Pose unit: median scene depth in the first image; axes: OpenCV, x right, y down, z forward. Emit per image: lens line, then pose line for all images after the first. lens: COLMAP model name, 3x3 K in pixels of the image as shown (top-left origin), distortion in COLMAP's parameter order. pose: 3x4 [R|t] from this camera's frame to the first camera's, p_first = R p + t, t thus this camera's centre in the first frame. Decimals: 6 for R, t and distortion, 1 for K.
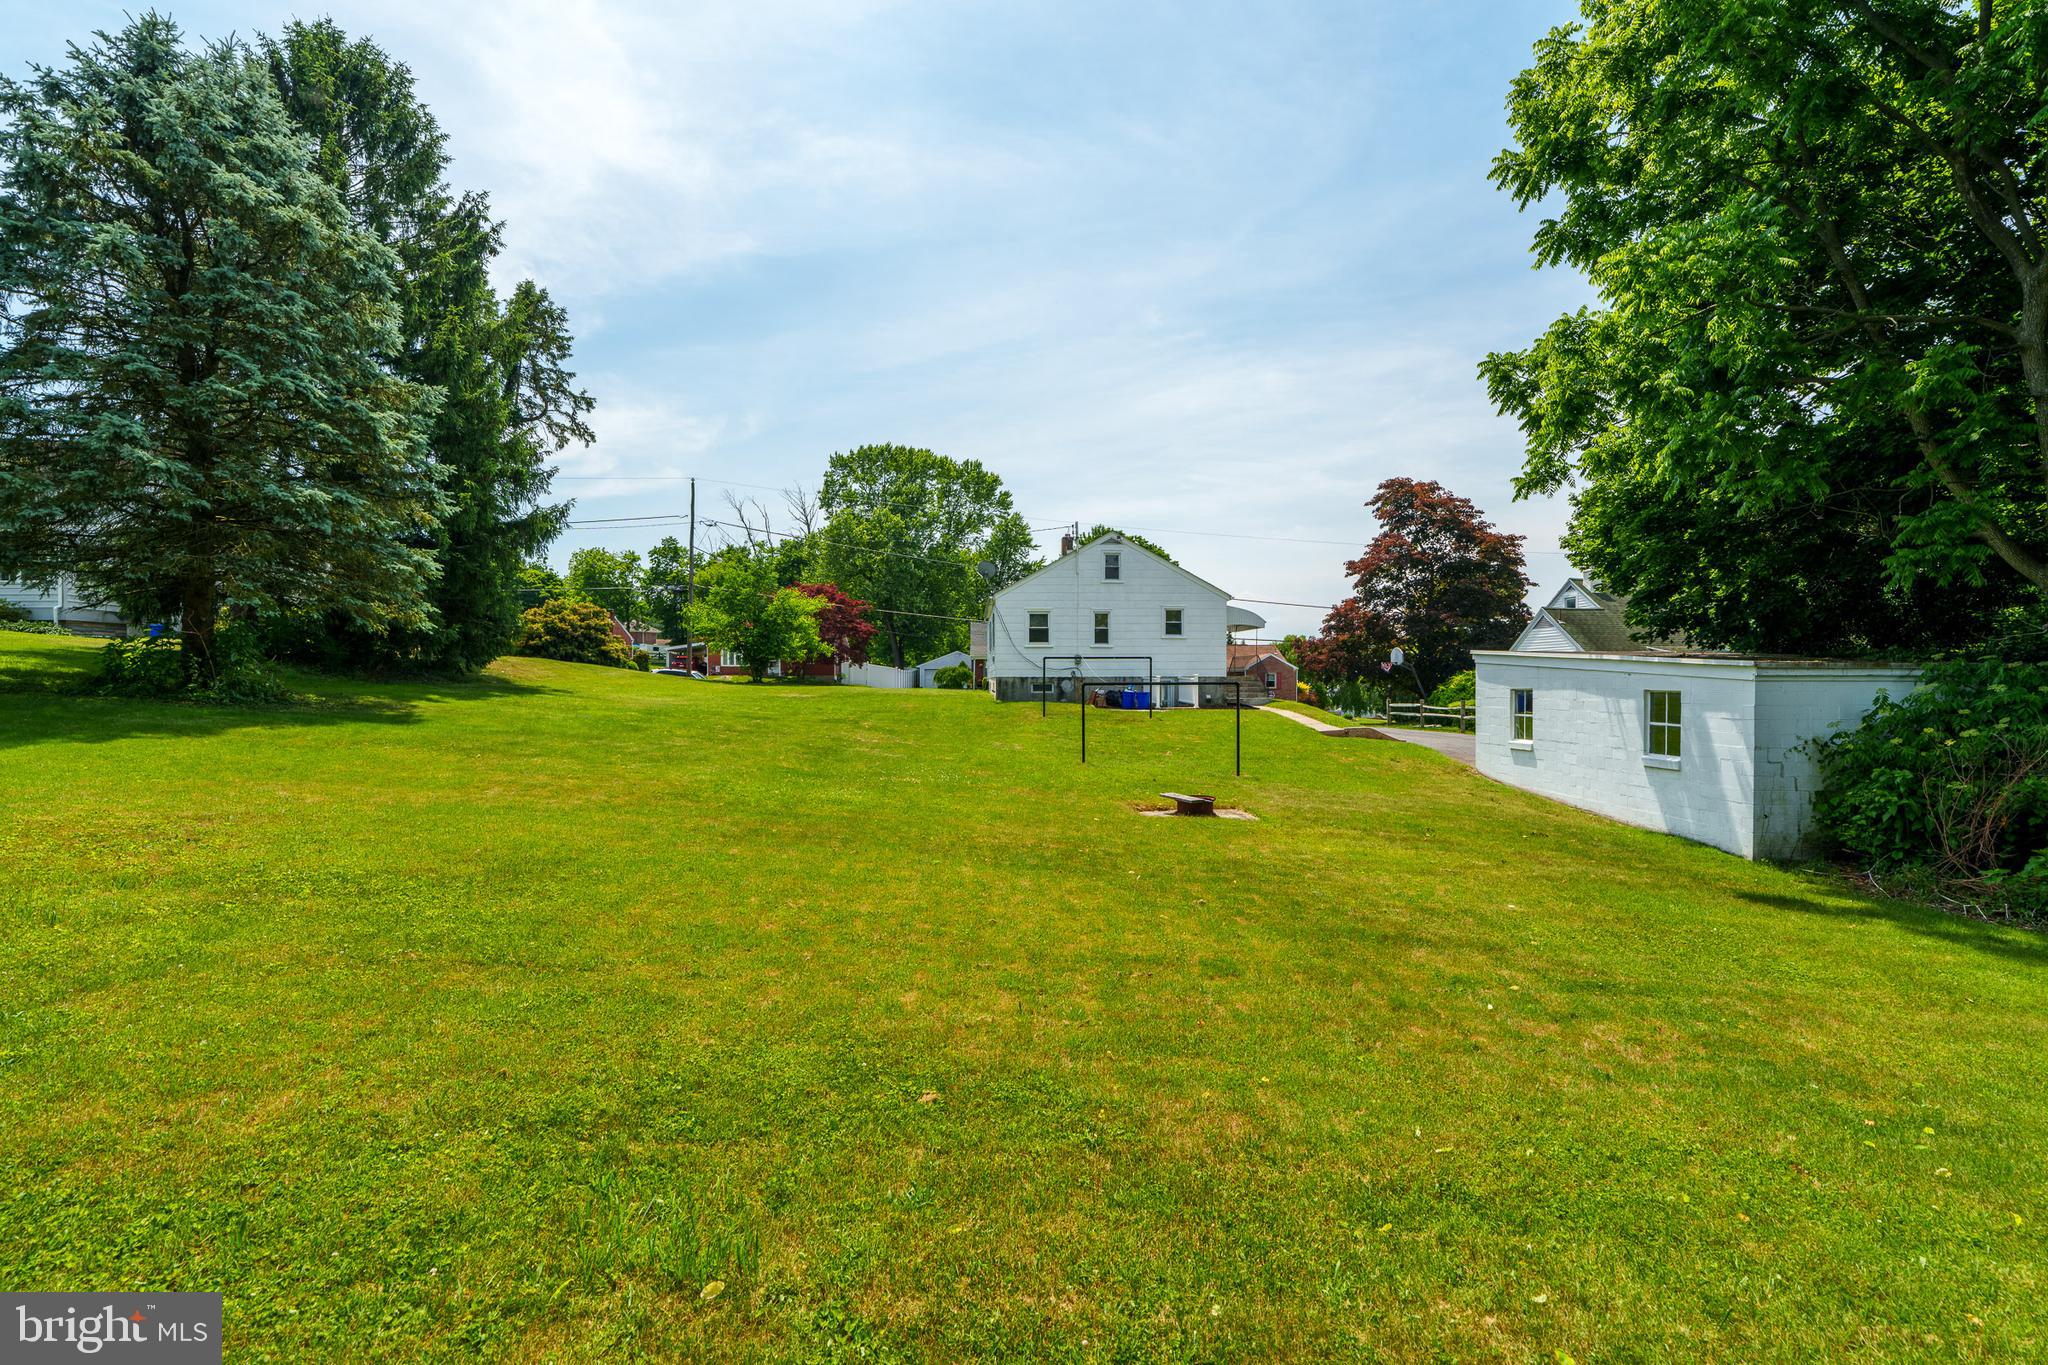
lens RADIAL K [[939.2, 0, 1003.4], [0, 939.2, 690.4], [0, 0, 1]] dist [-0.002674, -0.001287]
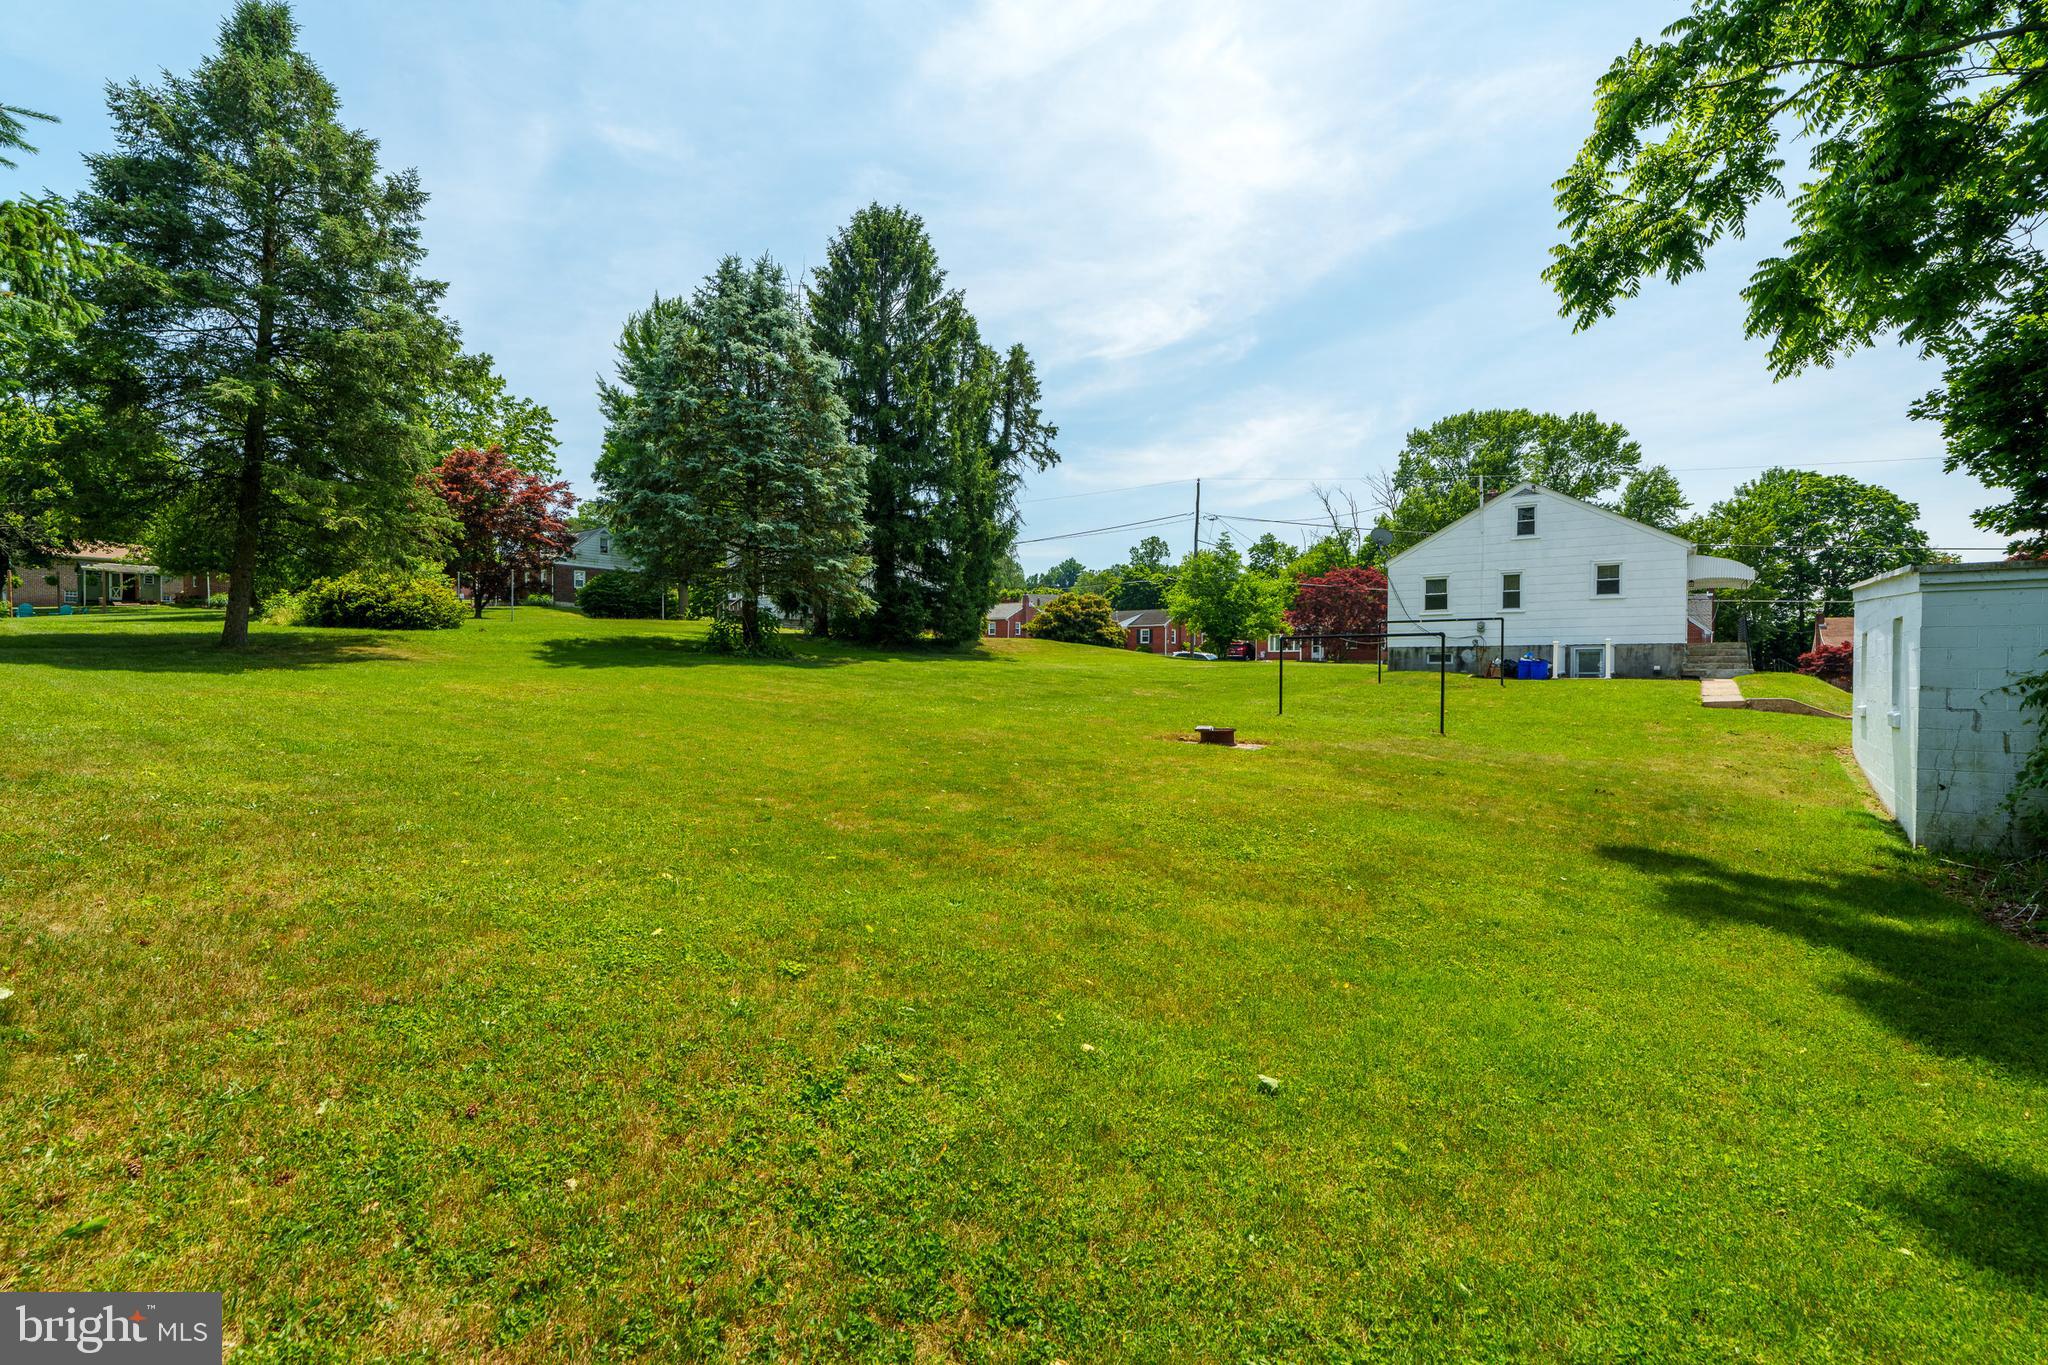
lens RADIAL K [[939.2, 0, 1014.6], [0, 939.2, 697.8], [0, 0, 1]] dist [-0.002674, -0.001287]
pose [[0.766617, 0.020200, -0.641786, 0.319099], [-0.013943, 0.999793, 0.014813, 0.029327], [0.641953, -0.002408, 0.766740, 0.006587]]
